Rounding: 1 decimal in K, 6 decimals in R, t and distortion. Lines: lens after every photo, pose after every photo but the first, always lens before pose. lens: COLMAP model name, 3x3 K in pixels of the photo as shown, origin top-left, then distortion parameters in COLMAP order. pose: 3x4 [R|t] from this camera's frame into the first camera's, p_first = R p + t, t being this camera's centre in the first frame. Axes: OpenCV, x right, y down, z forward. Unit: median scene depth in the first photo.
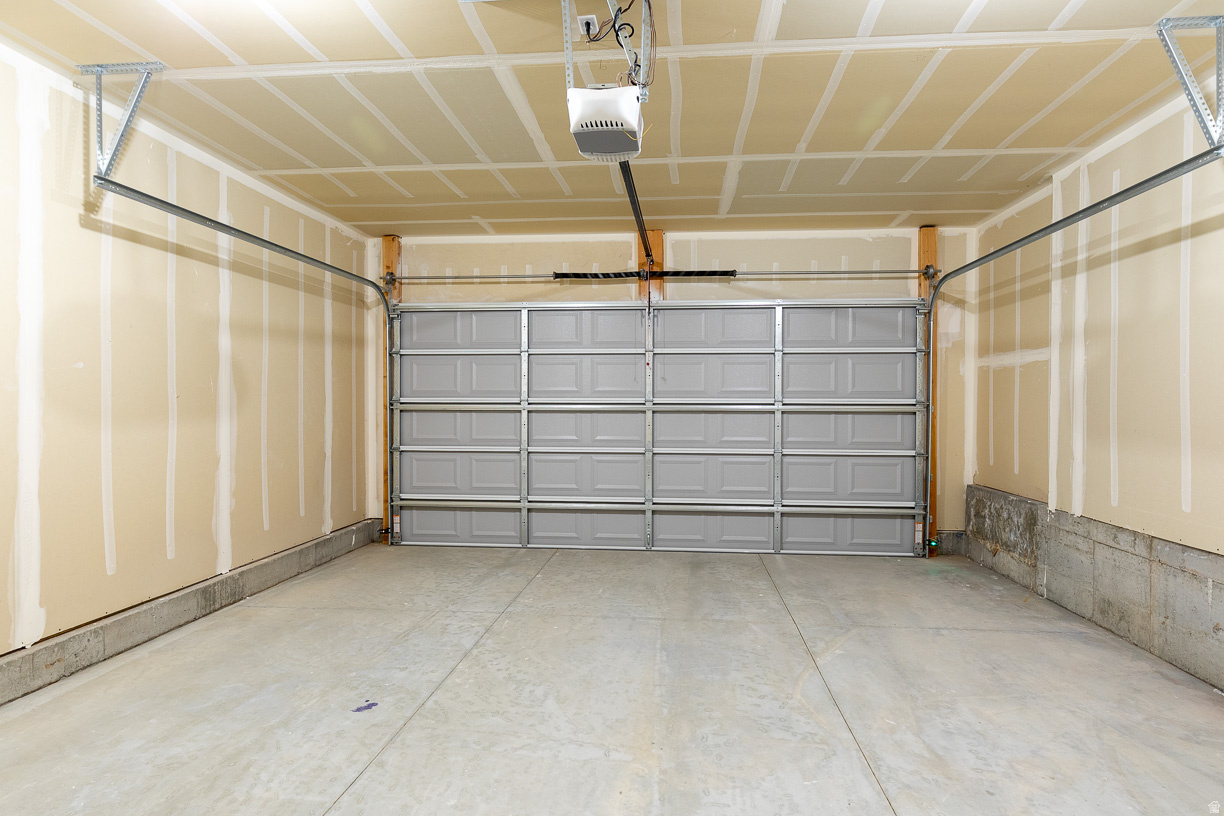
lens RADIAL K [[698.1, 0, 617.8], [0, 698.1, 406.9], [0, 0, 1]] dist [-0.003440, -0.000771]
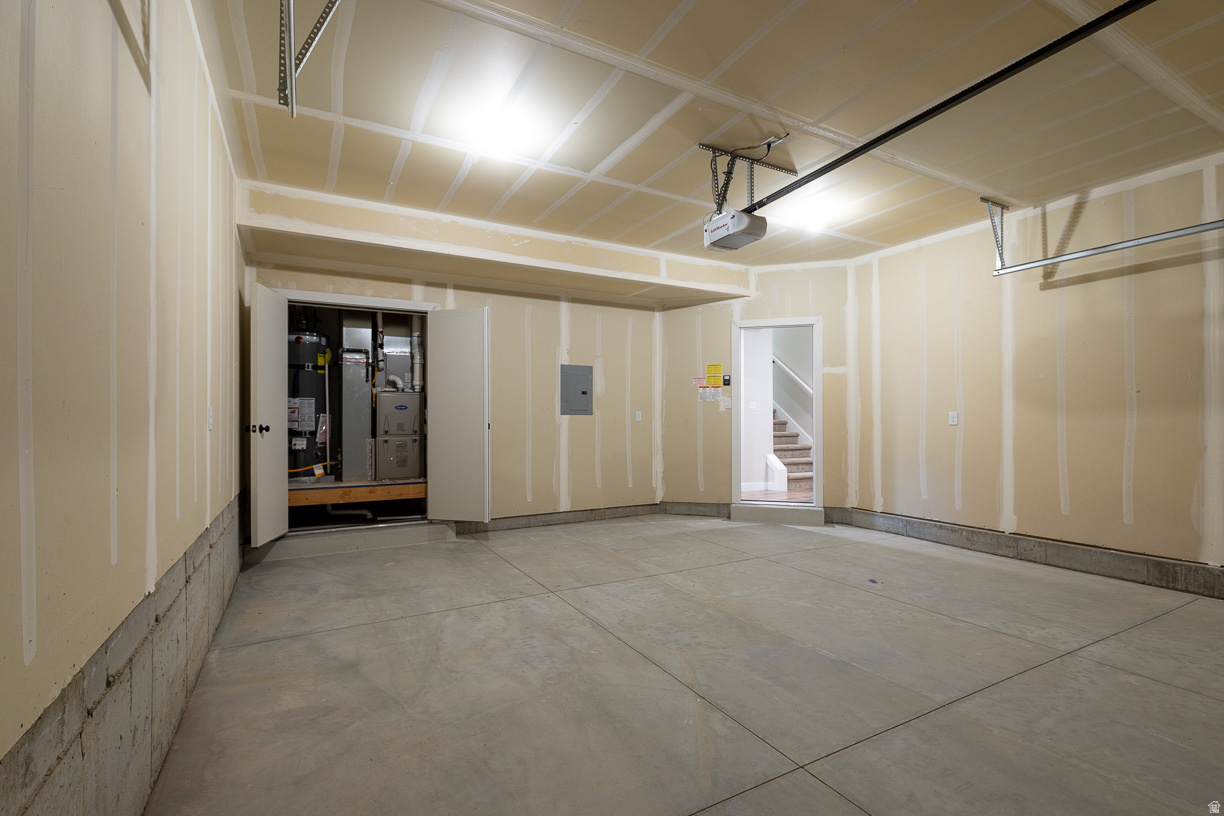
lens RADIAL K [[540.7, 0, 618.4], [0, 540.7, 414.3], [0, 0, 1]] dist [0.000772, -0.000205]
pose [[-0.846040, -0.008545, -0.533050, 0.747342], [-0.006273, 0.999962, -0.006074, 0.043463], [0.533082, -0.001795, -0.846062, 1.582814]]
